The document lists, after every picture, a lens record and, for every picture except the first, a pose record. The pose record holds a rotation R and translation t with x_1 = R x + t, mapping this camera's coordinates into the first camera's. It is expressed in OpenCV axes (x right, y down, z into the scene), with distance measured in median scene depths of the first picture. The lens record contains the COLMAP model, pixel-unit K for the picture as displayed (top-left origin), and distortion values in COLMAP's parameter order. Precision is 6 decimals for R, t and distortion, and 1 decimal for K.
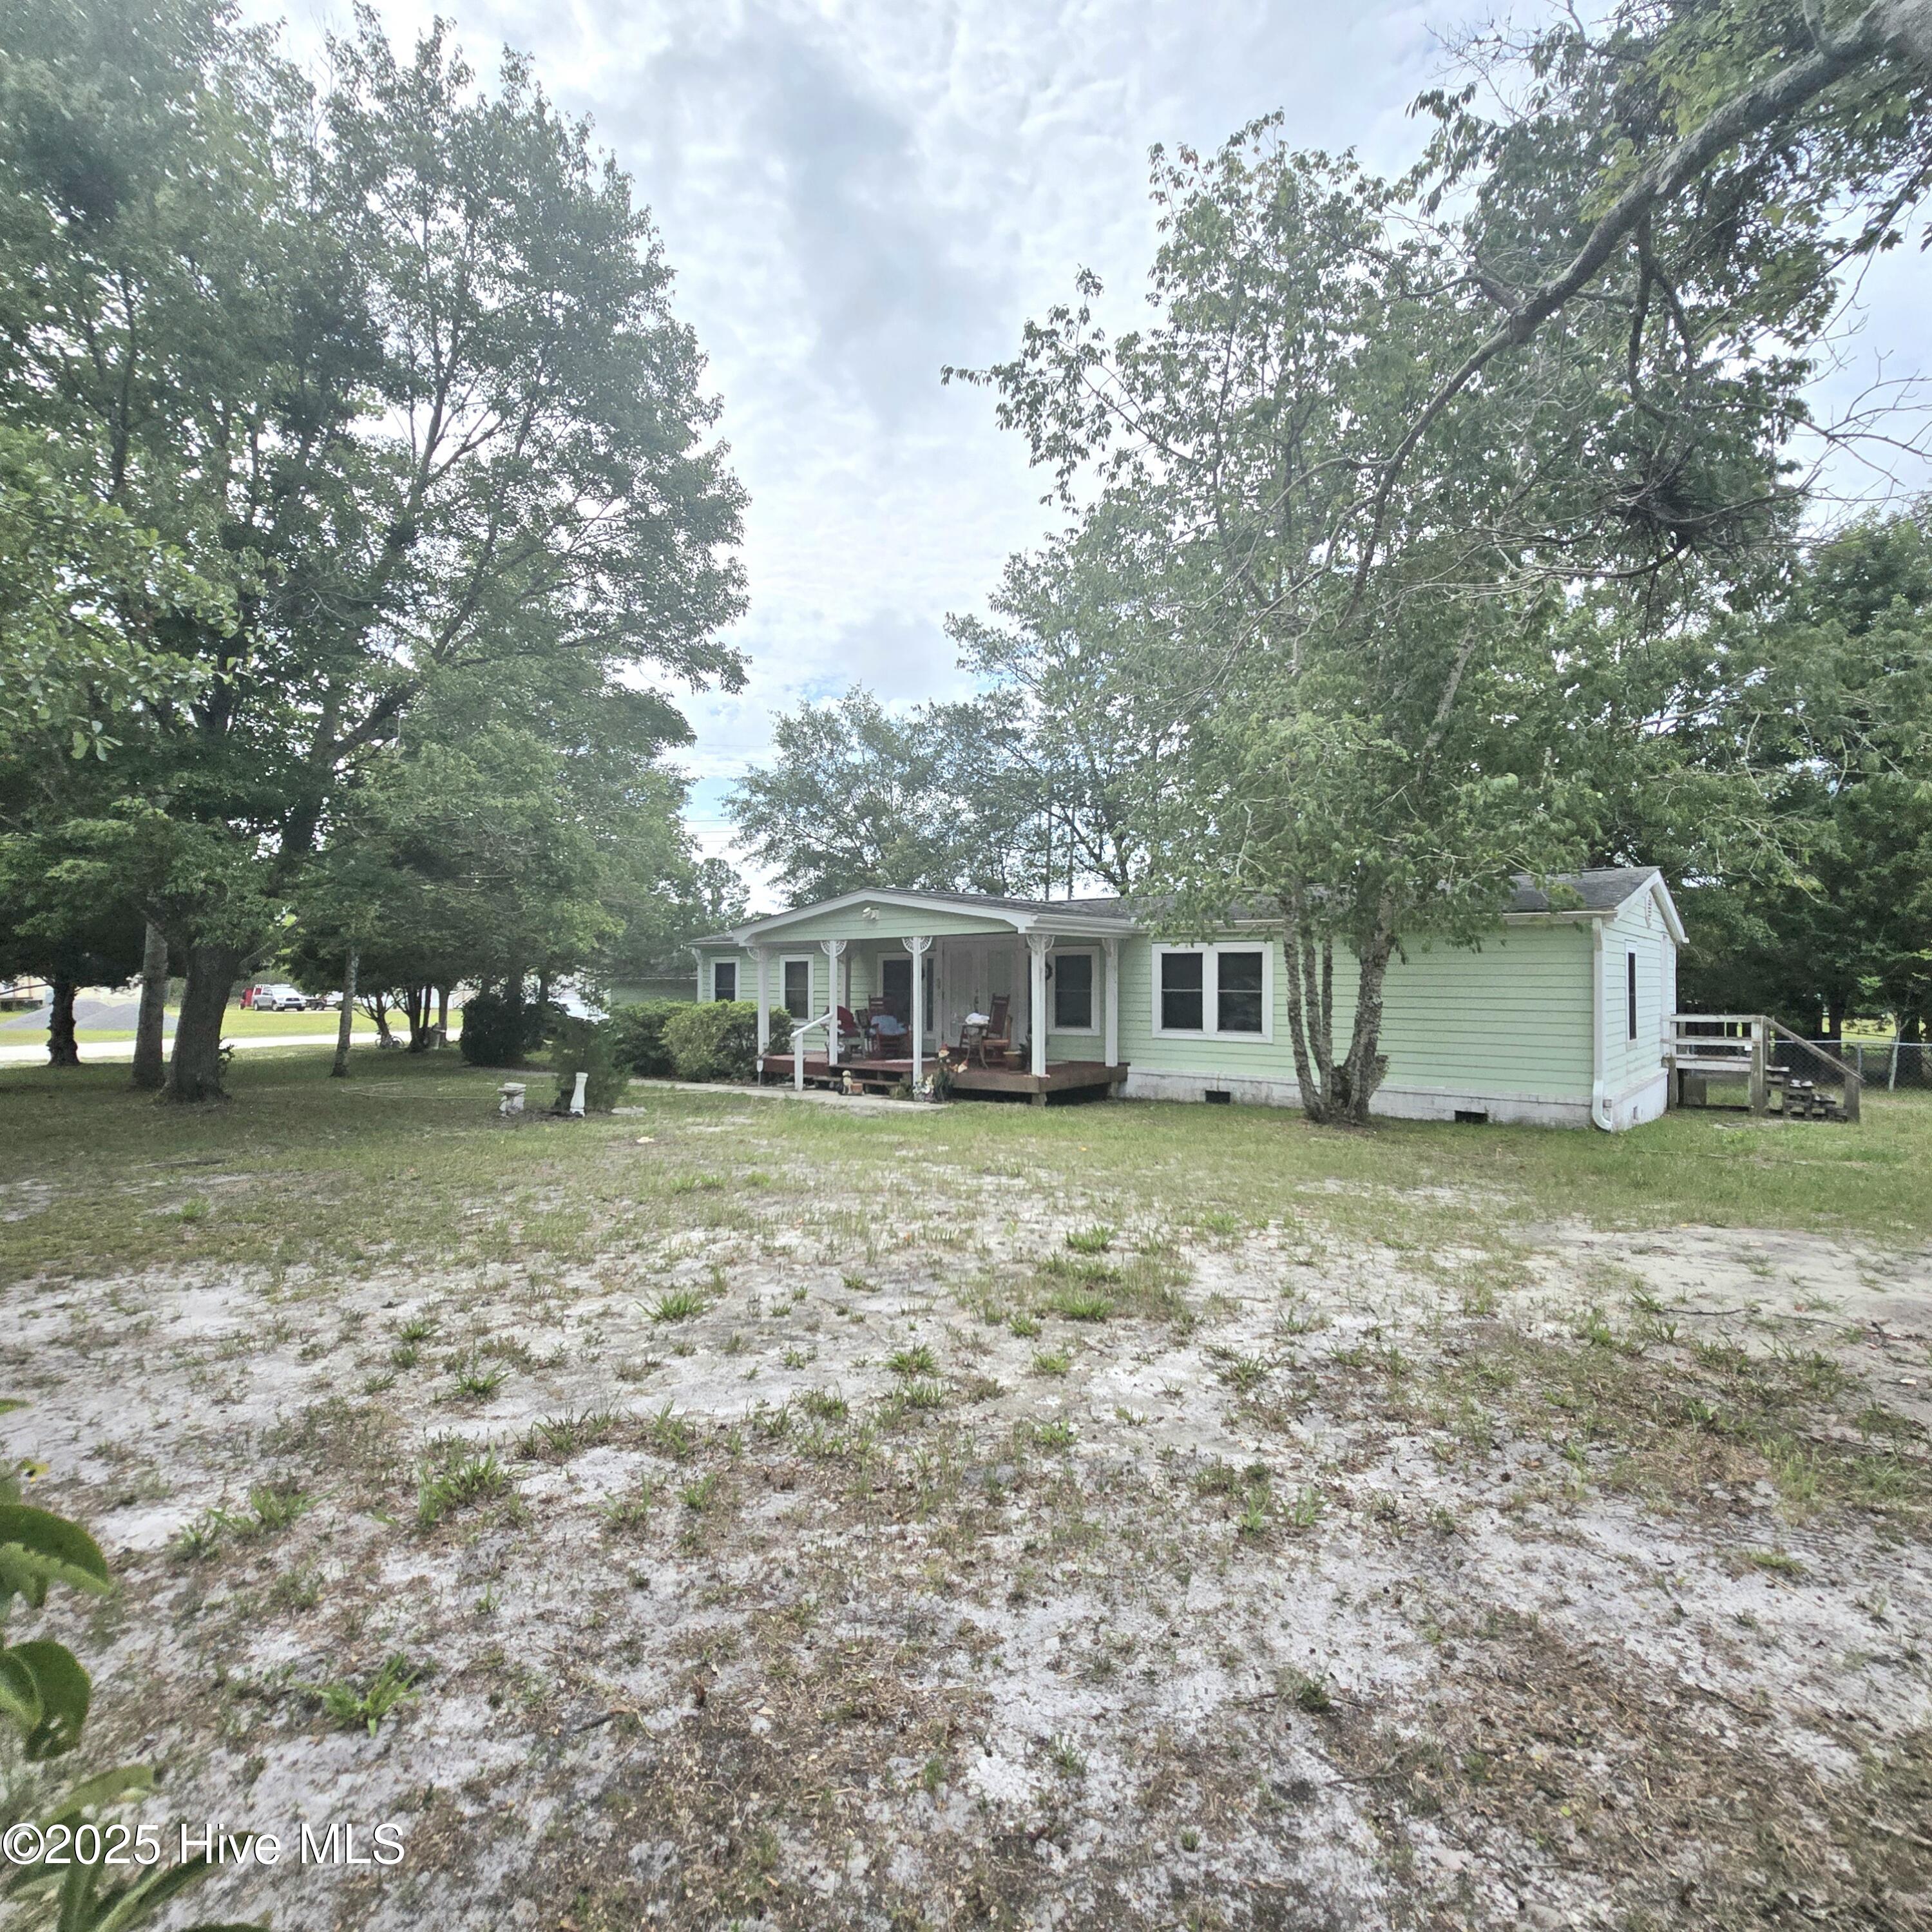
lens RADIAL K [[1050.4, 0, 967.8], [0, 1050.4, 967.3], [0, 0, 1]] dist [0.018991, -0.000513]
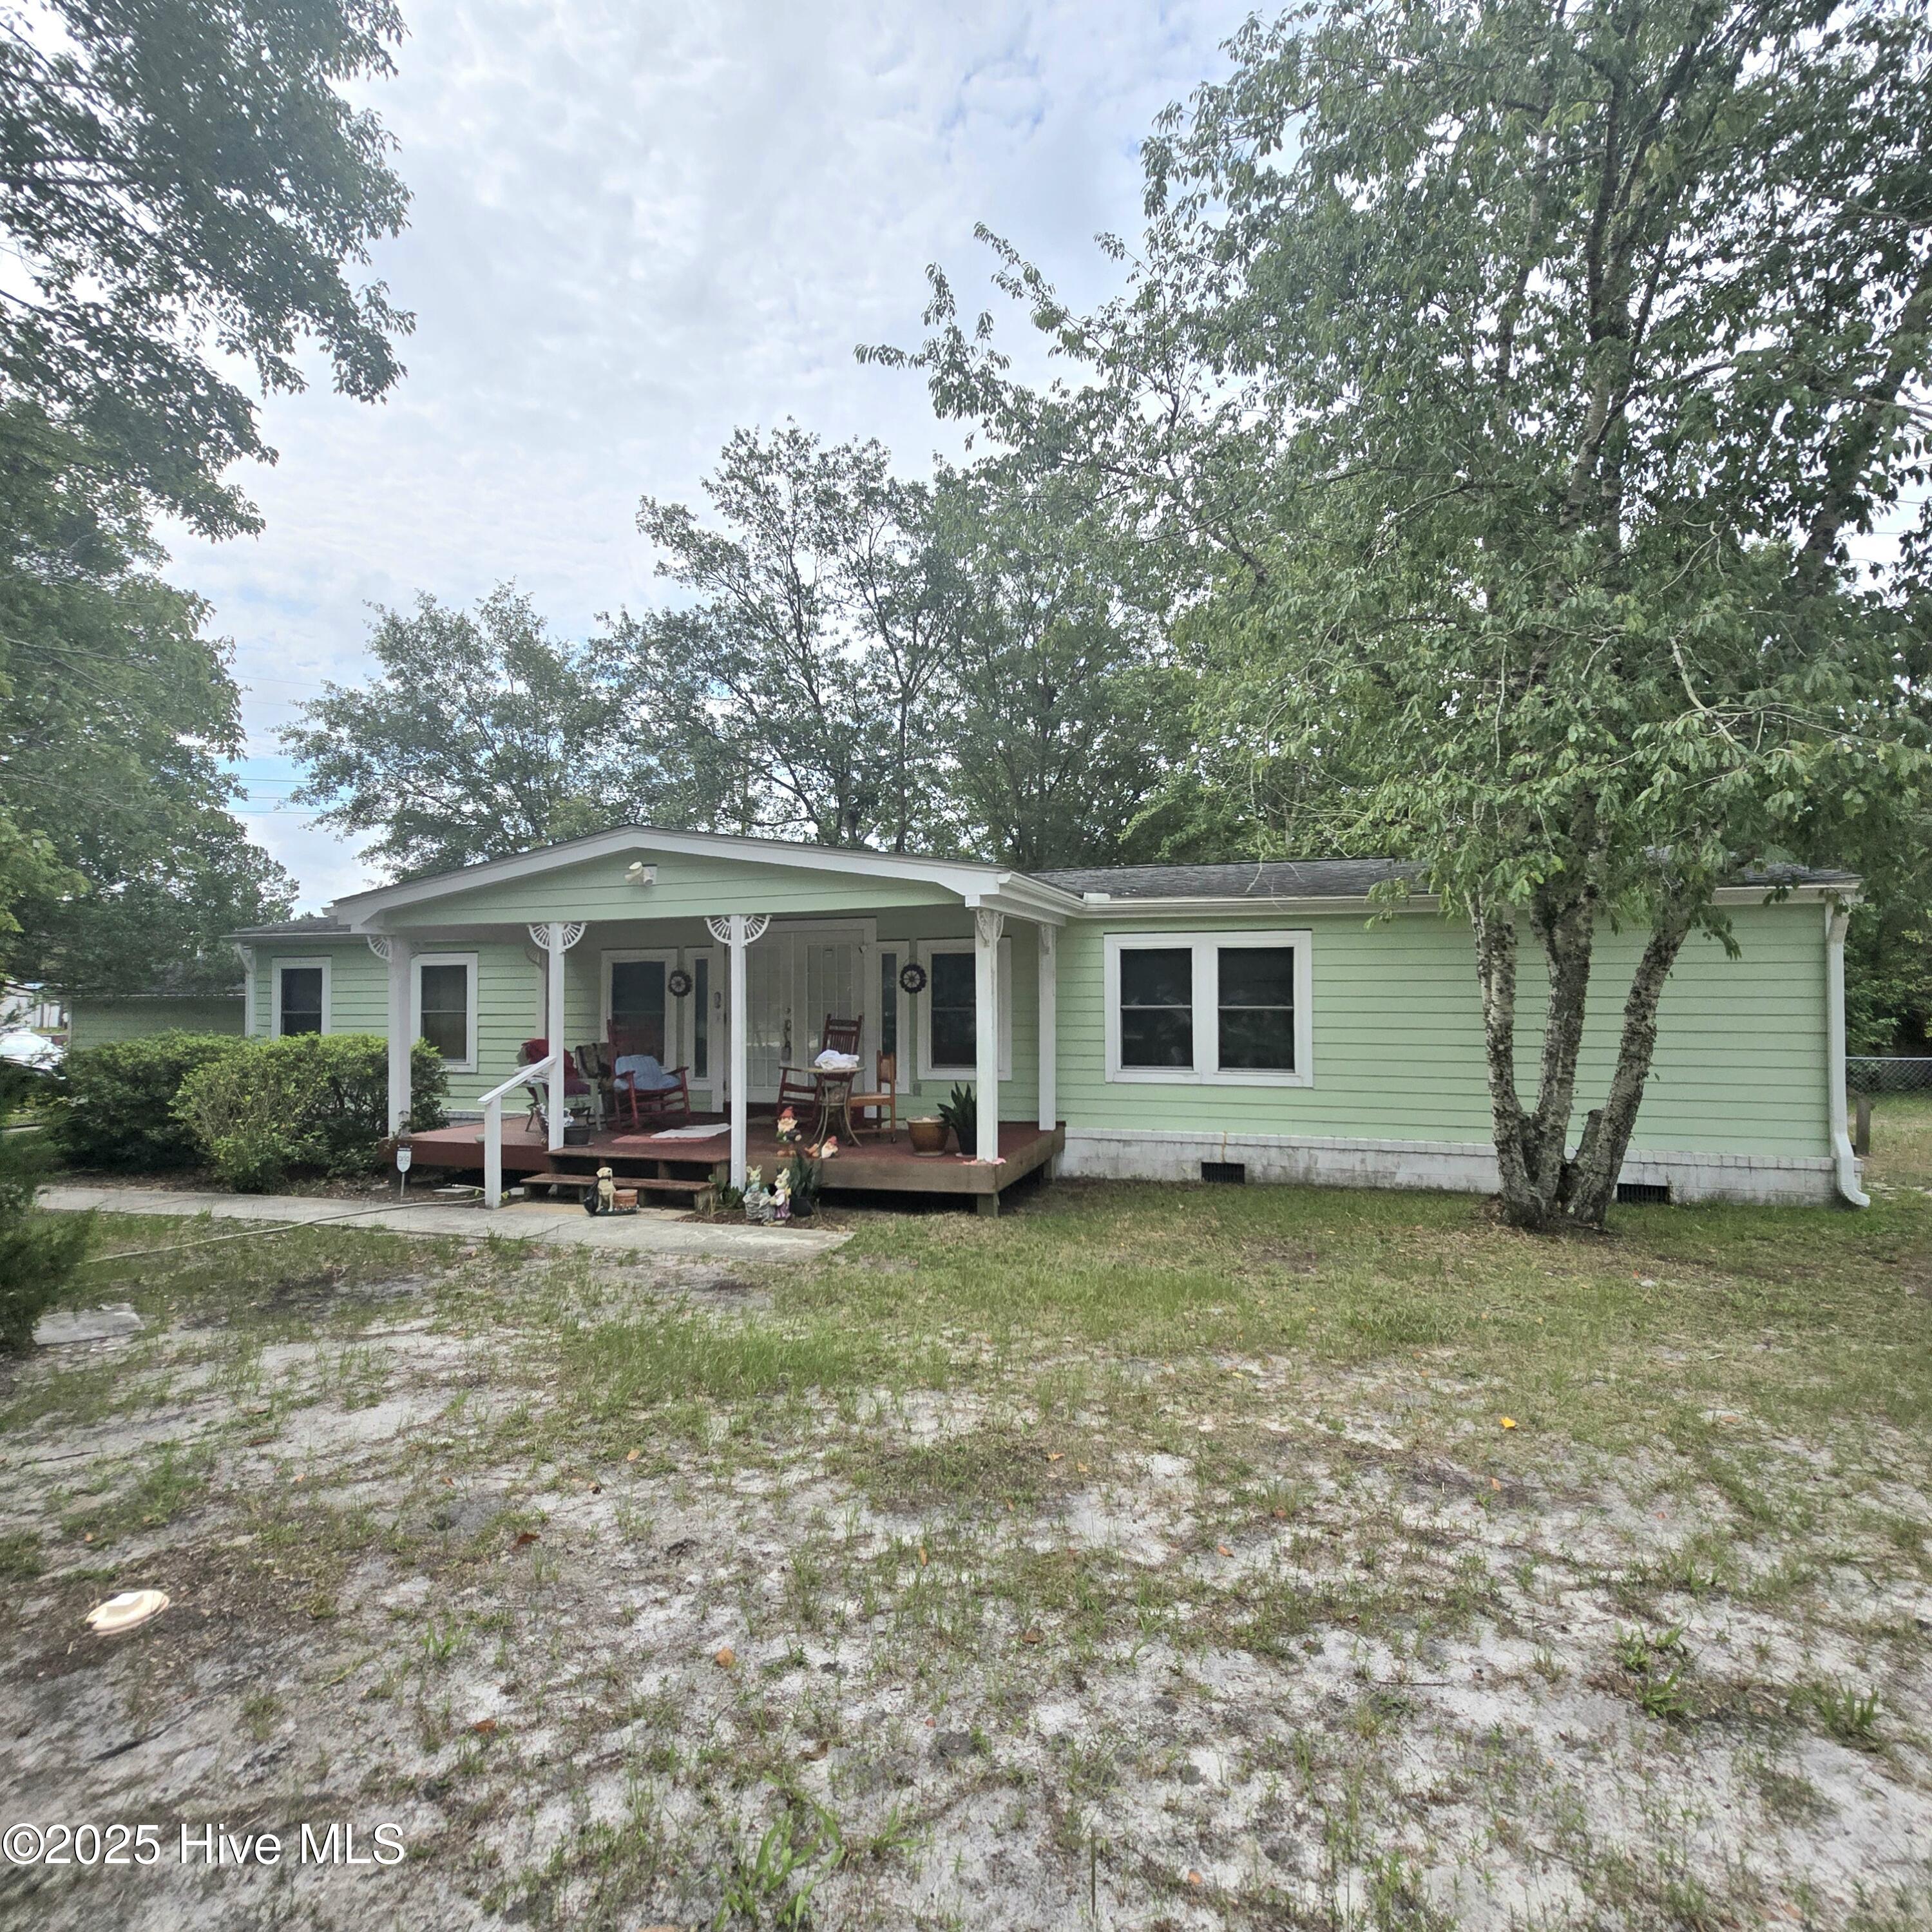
lens RADIAL K [[1050.4, 0, 964.8], [0, 1050.4, 962.9], [0, 0, 1]] dist [0.018991, -0.000513]
pose [[0.934808, 0.003199, 0.355140, -0.117838], [0.002851, 0.999860, -0.016513, 0.004716], [-0.355143, 0.016449, 0.934667, 0.386571]]
